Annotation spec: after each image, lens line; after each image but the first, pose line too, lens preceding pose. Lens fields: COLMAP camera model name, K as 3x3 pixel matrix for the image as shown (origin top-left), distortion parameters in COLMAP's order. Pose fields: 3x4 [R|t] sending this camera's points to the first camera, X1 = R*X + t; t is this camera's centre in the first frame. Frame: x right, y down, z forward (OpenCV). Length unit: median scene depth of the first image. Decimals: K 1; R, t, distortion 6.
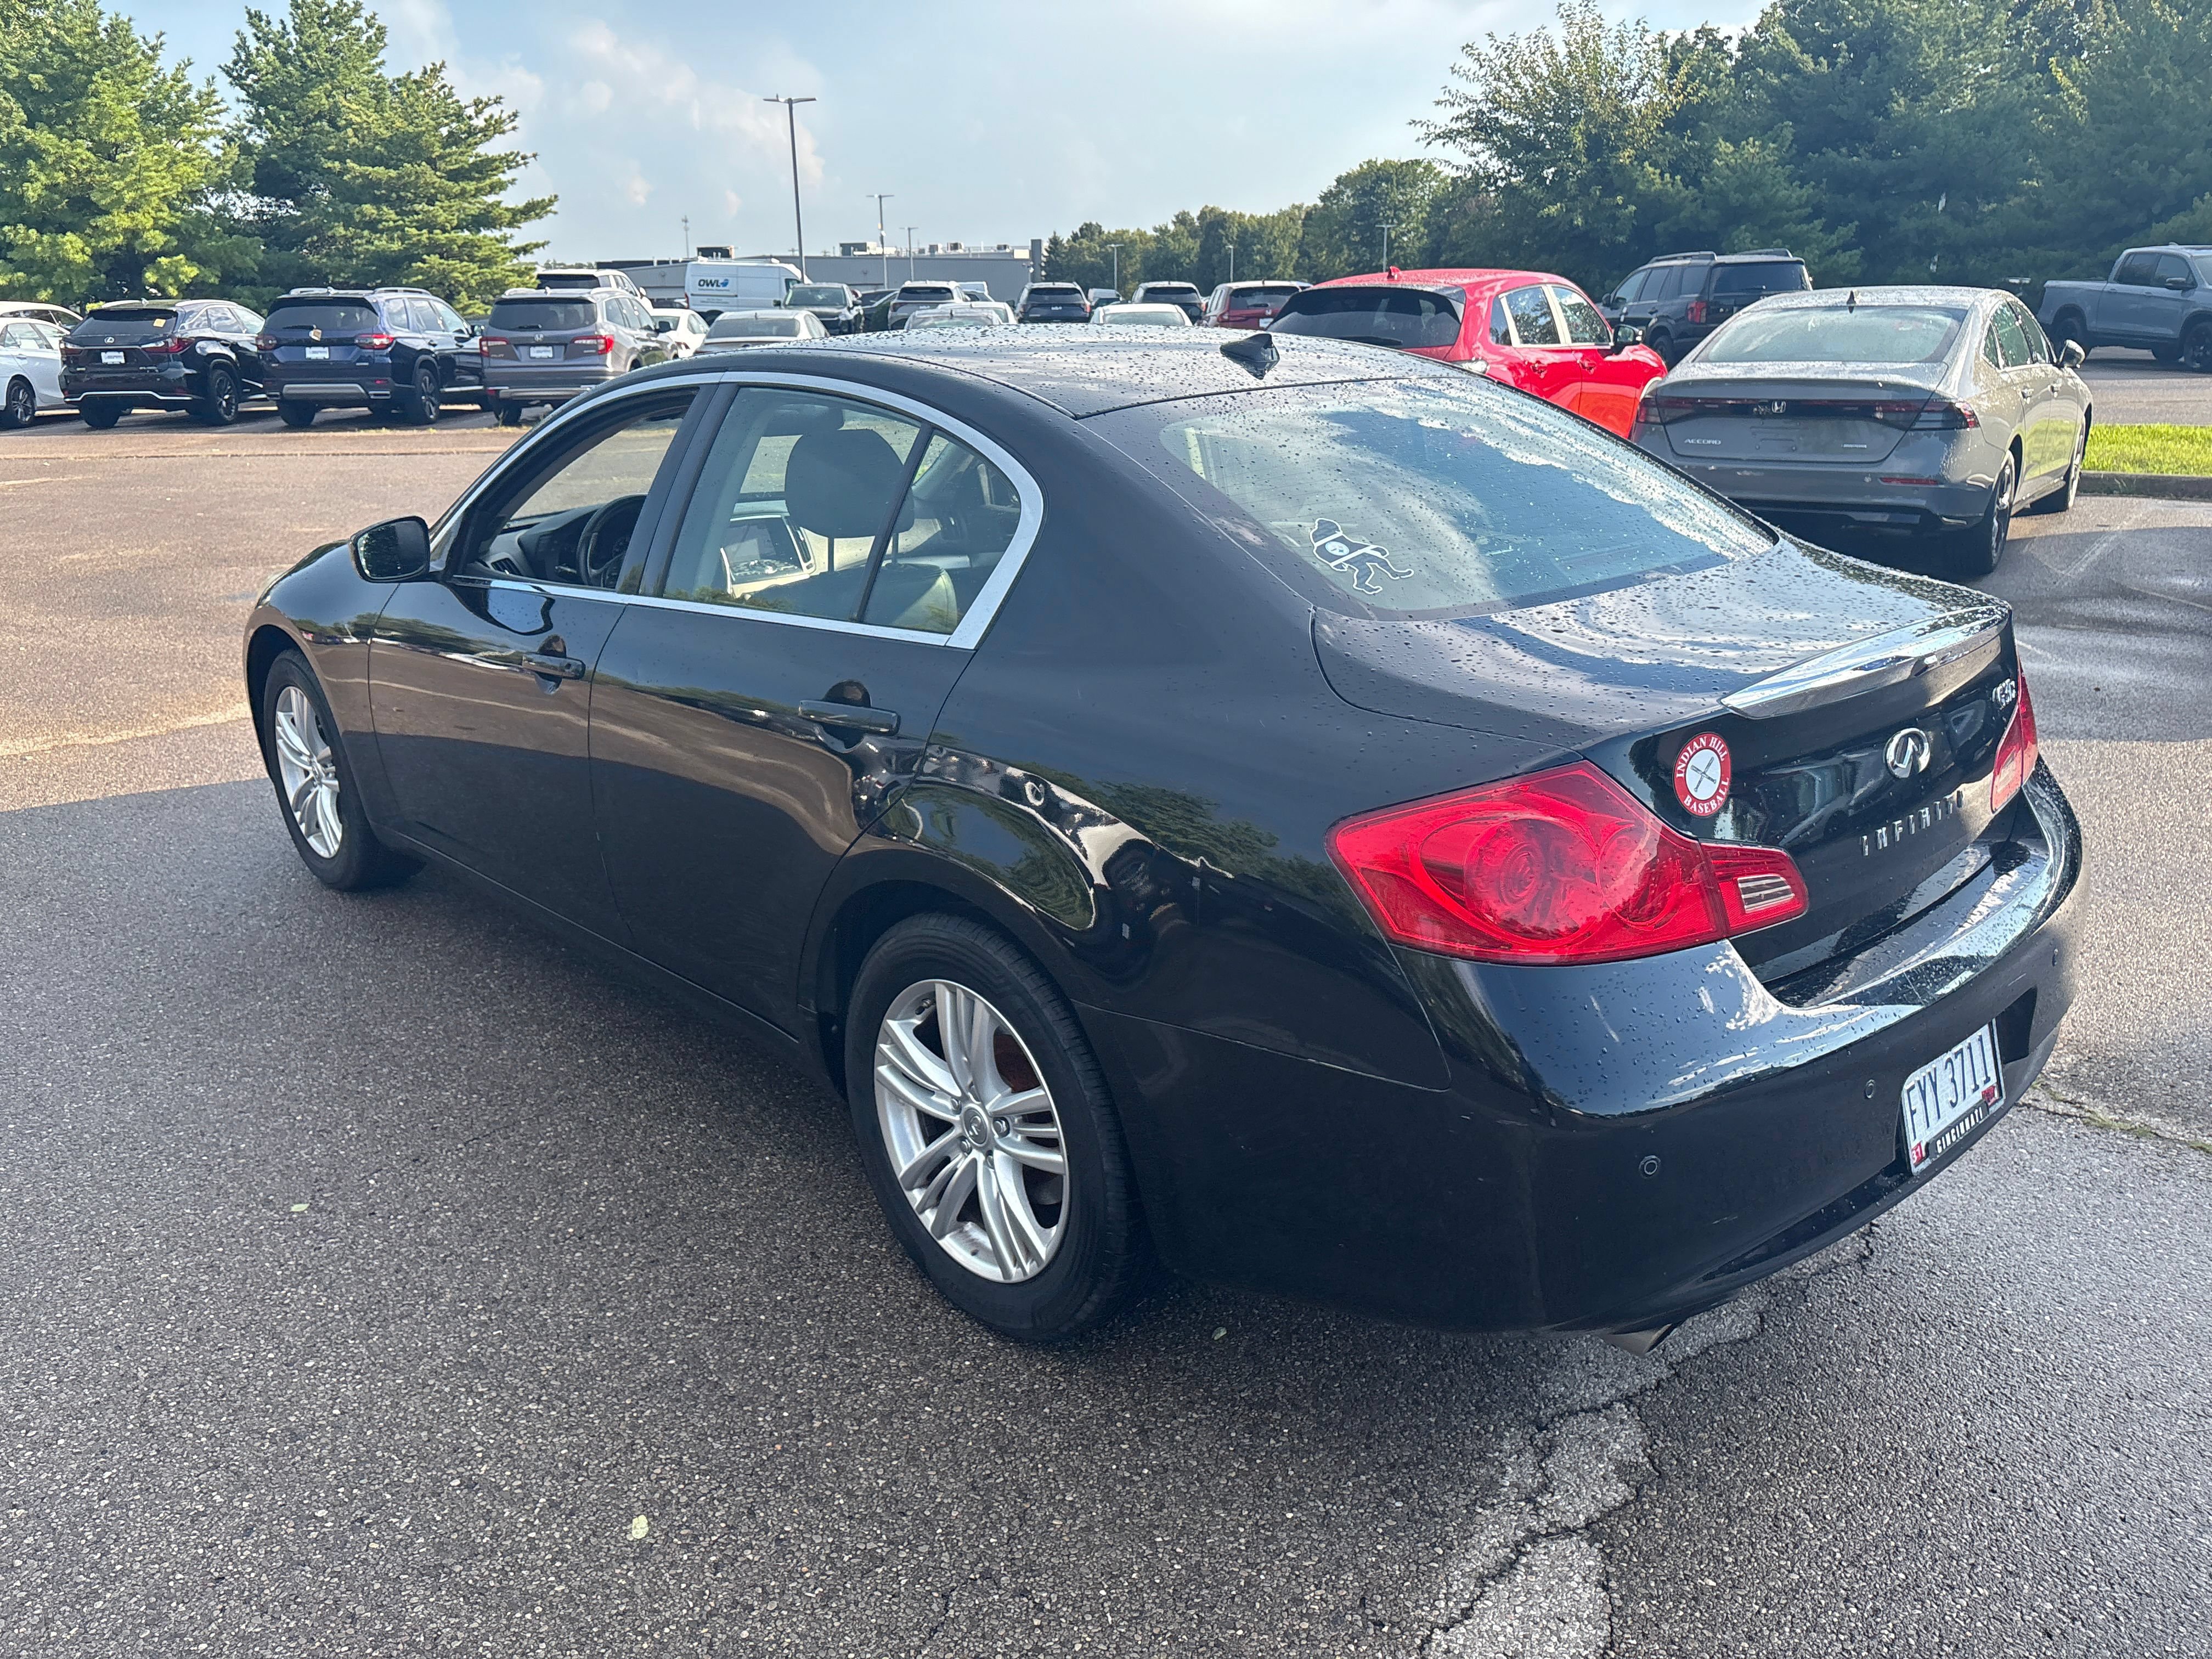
lens RADIAL K [[1628.8, 0, 1085.4], [0, 1628.8, 806.7], [0, 0, 1]] dist [0.052673, -0.052940]
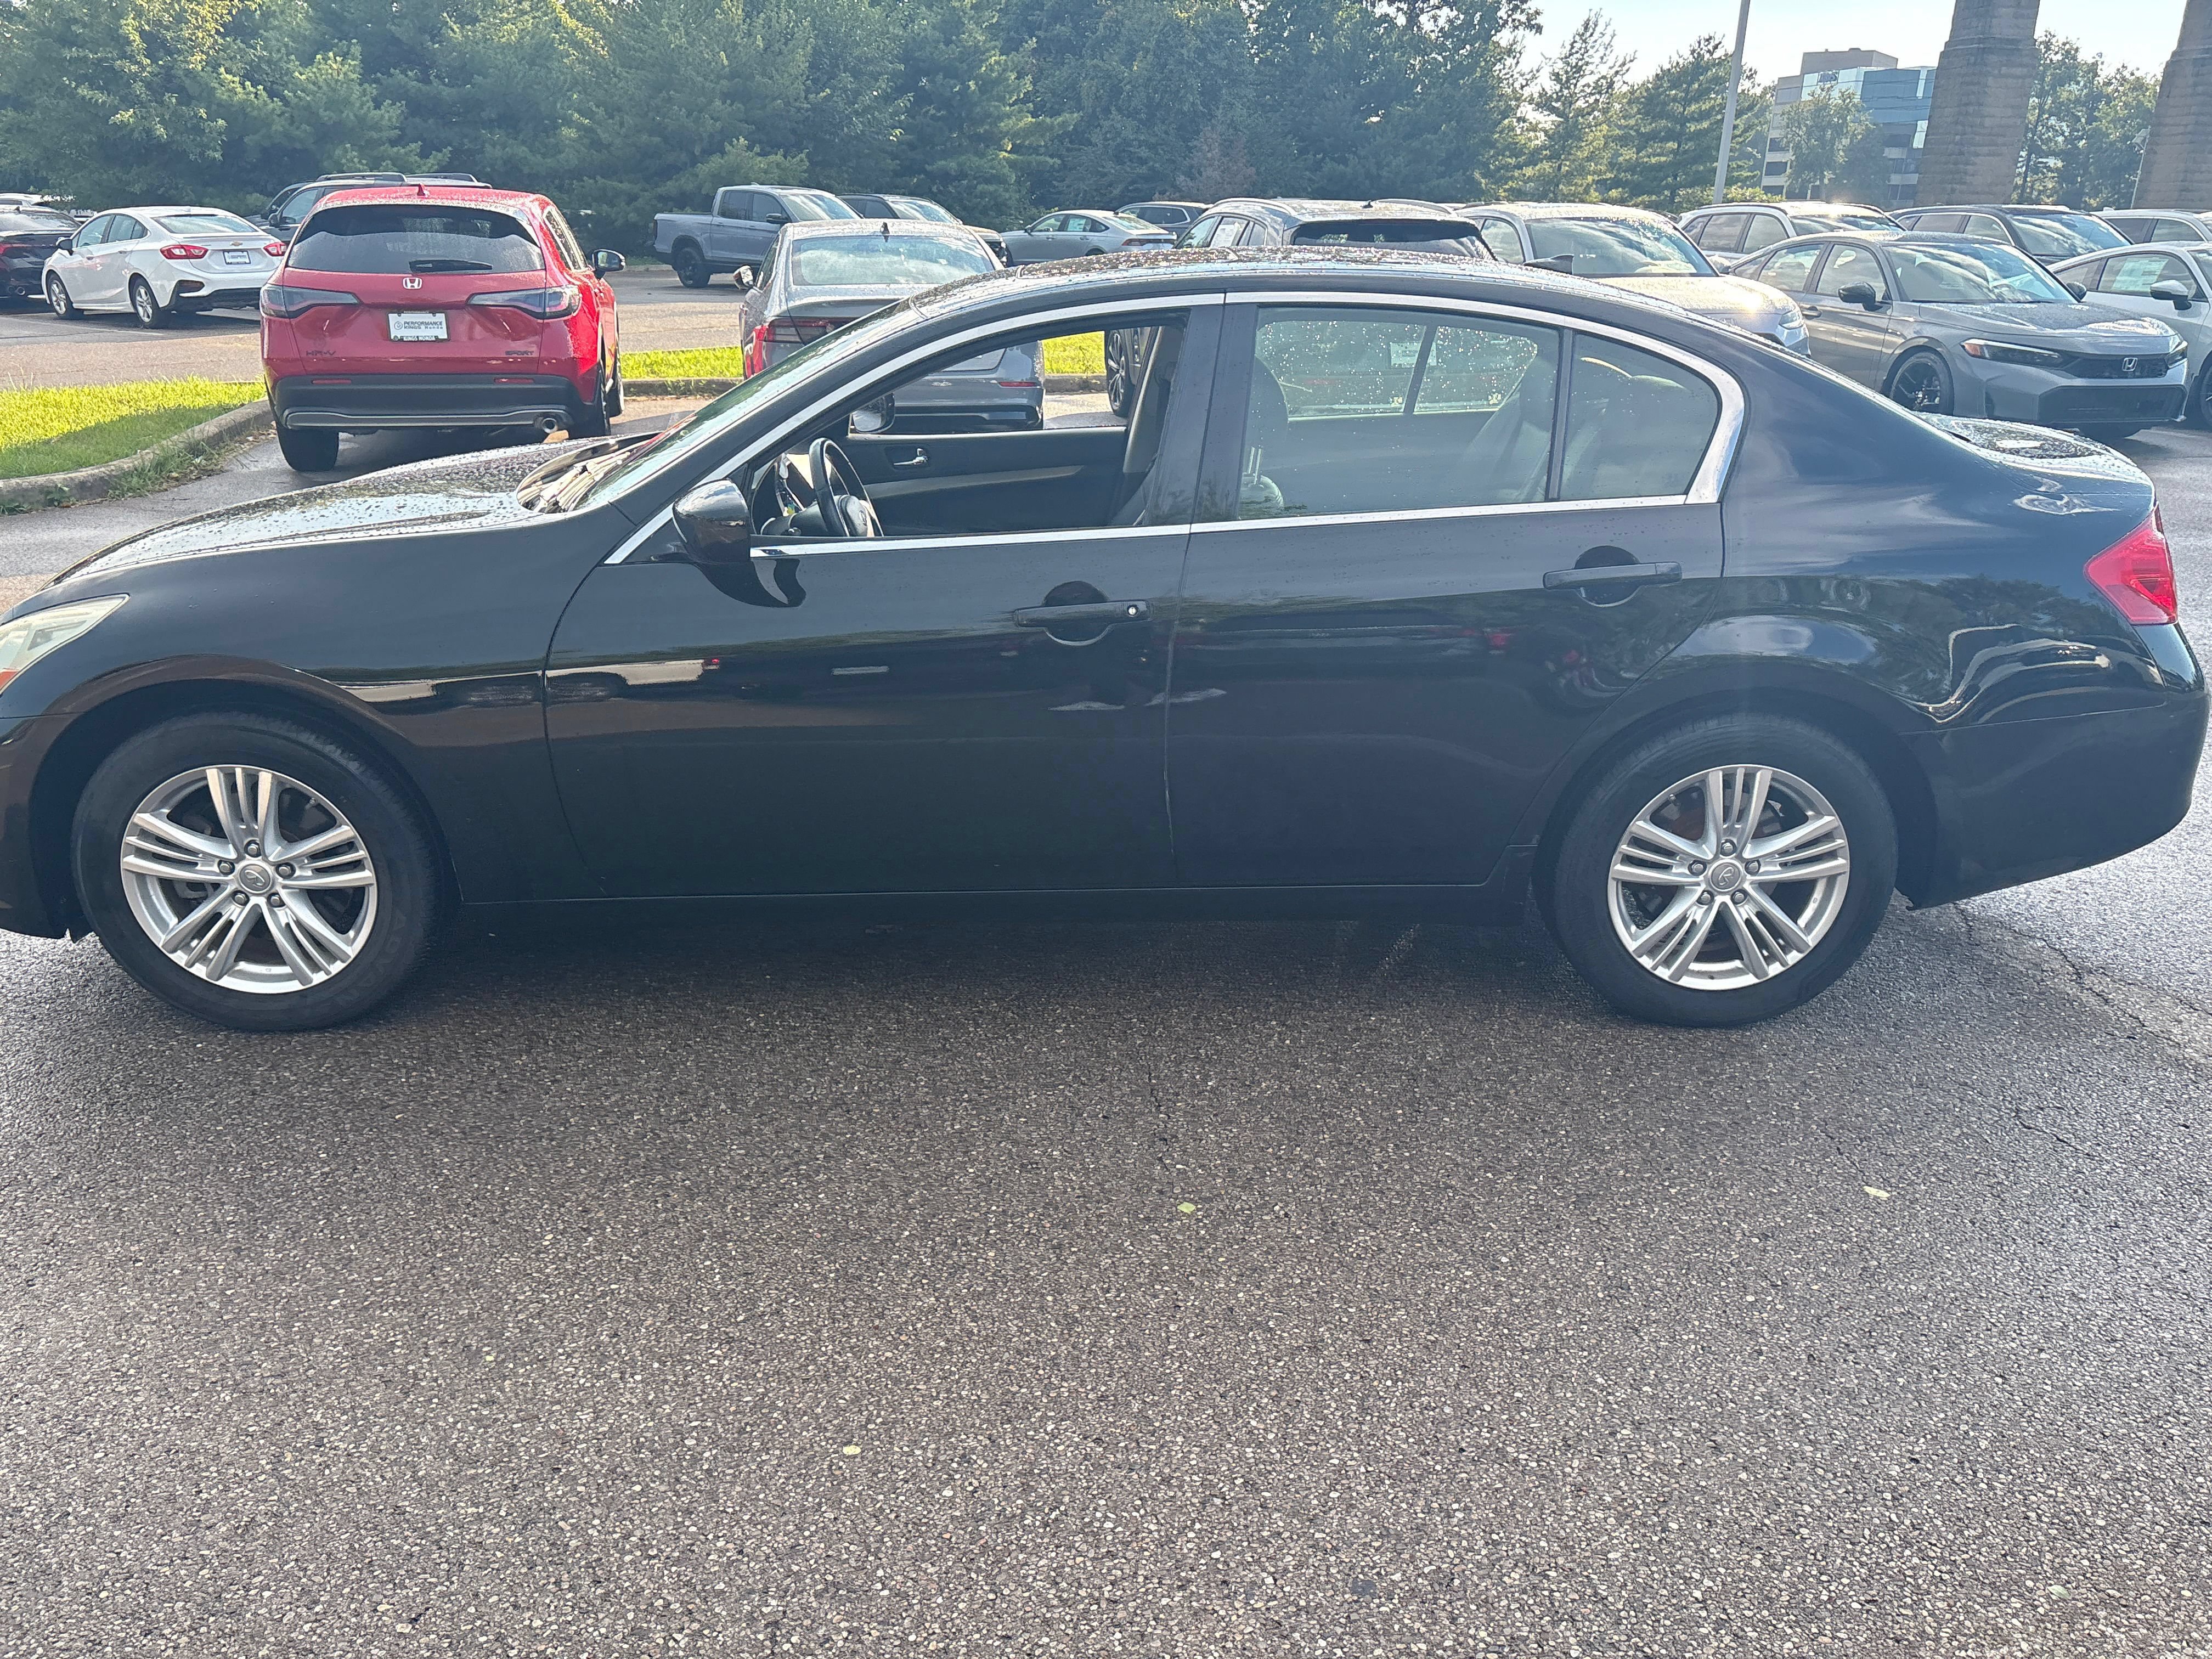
lens RADIAL K [[1628.8, 0, 1092.6], [0, 1628.8, 818.0], [0, 0, 1]] dist [0.052673, -0.052940]
pose [[0.675853, -0.236831, 0.697950, -1.033472], [0.203842, 0.970093, 0.131787, -0.096341], [-0.708288, 0.053202, 0.703916, 0.350972]]
